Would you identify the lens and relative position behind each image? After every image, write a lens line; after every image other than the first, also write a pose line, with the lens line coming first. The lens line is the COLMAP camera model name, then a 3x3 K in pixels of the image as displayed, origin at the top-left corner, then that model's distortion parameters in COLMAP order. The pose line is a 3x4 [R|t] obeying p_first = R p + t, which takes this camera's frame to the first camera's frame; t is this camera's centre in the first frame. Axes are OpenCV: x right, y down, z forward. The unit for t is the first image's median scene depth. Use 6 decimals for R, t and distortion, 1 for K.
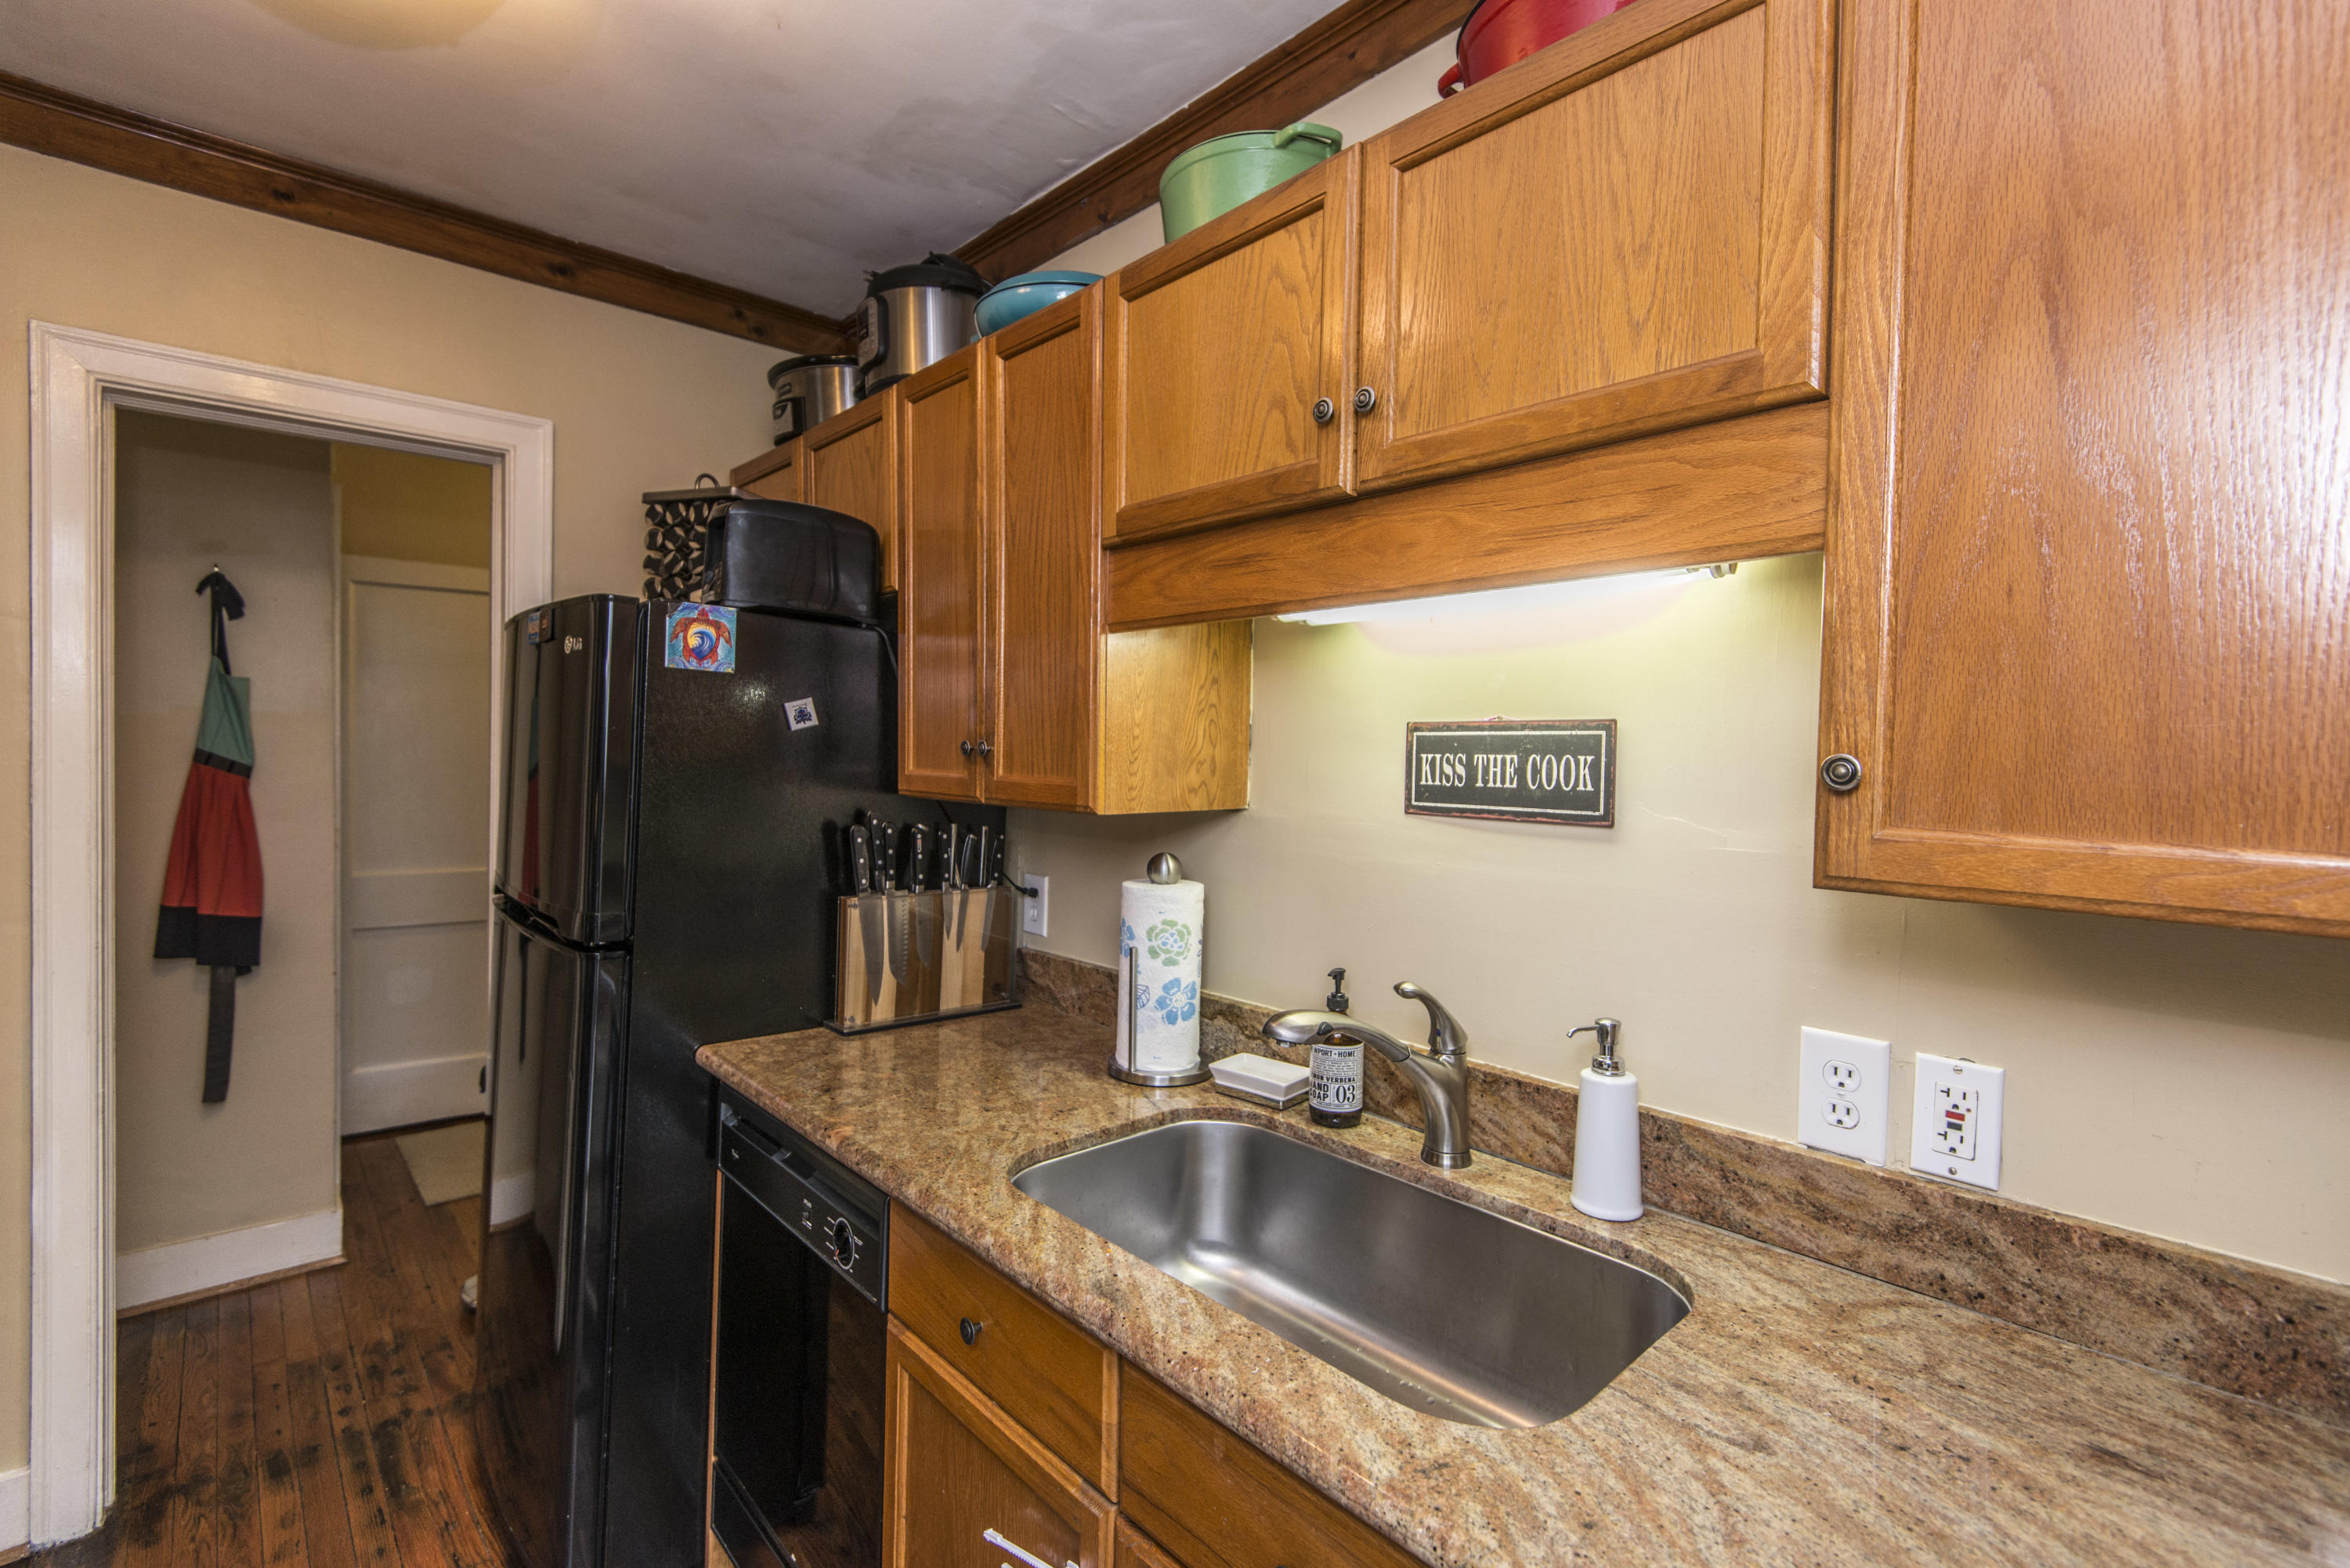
lens RADIAL K [[1061.6, 0, 1176.4], [0, 1061.6, 774.3], [0, 0, 1]] dist [0.010670, -0.002316]
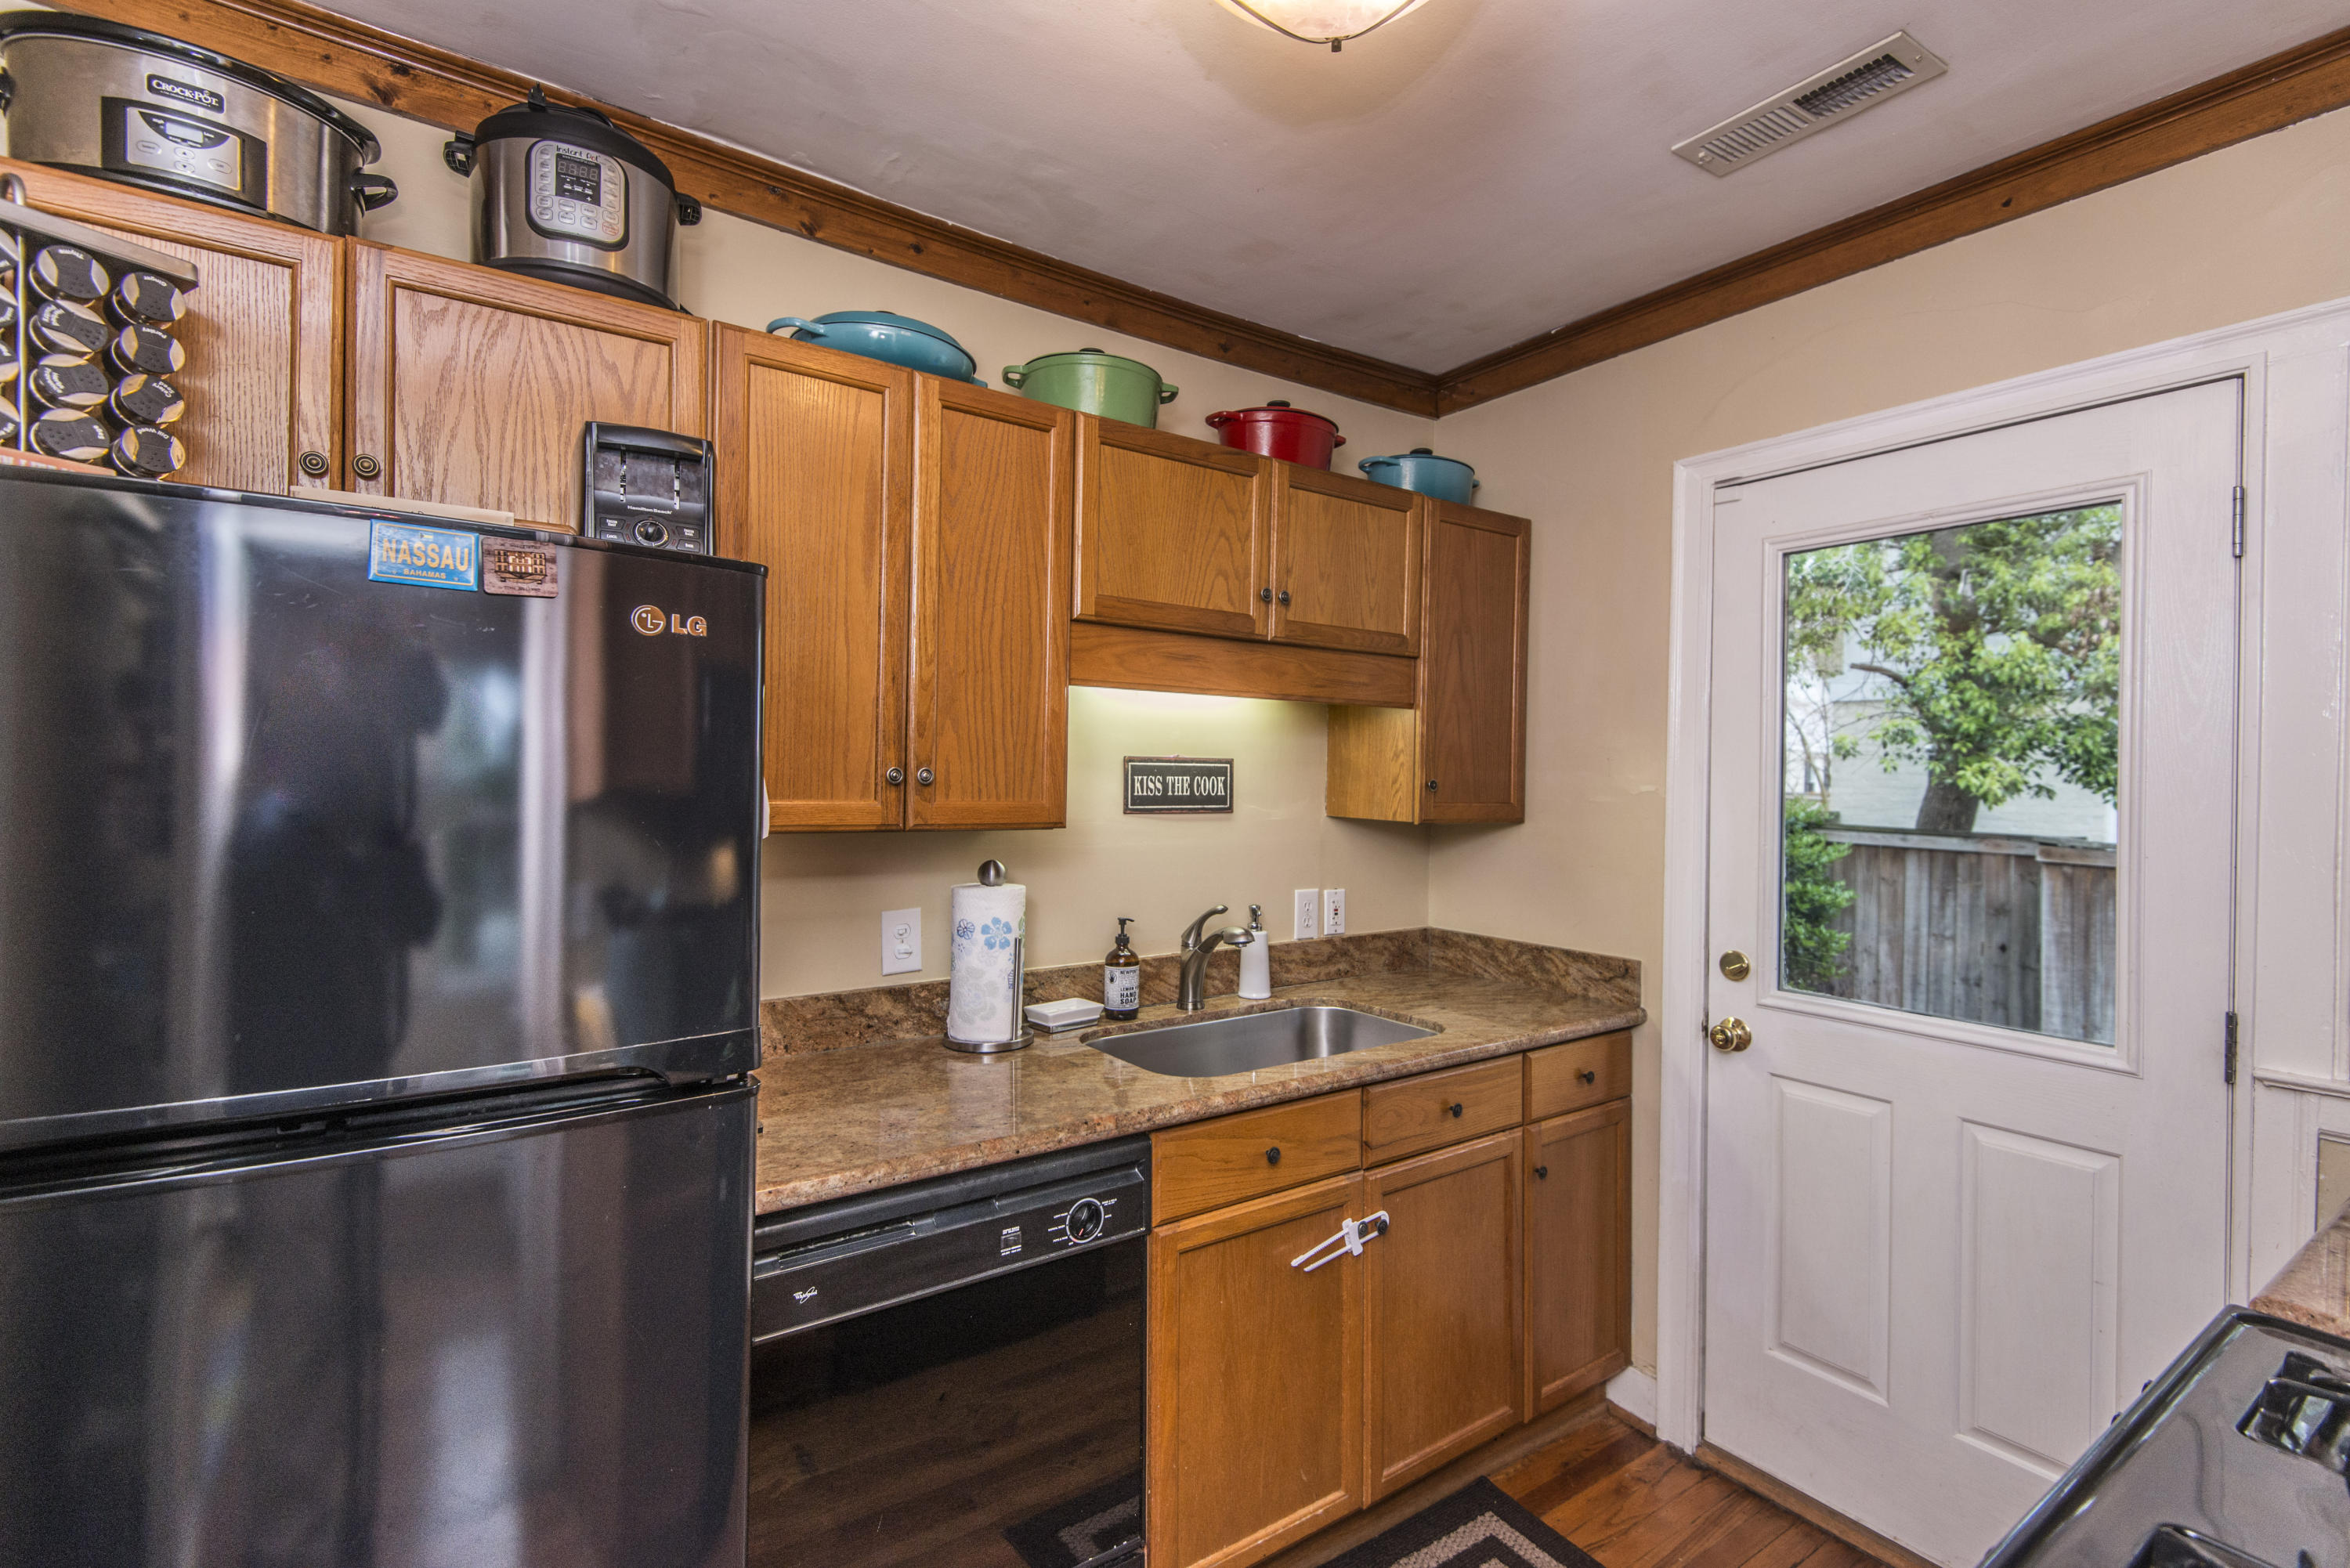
lens RADIAL K [[1061.6, 0, 1175.6], [0, 1061.6, 782.3], [0, 0, 1]] dist [0.010670, -0.002316]
pose [[0.122114, -0.020499, 0.992304, -1.460587], [0.012685, 0.999737, 0.019092, -0.043034], [-0.992435, 0.010256, 0.122342, 0.796101]]
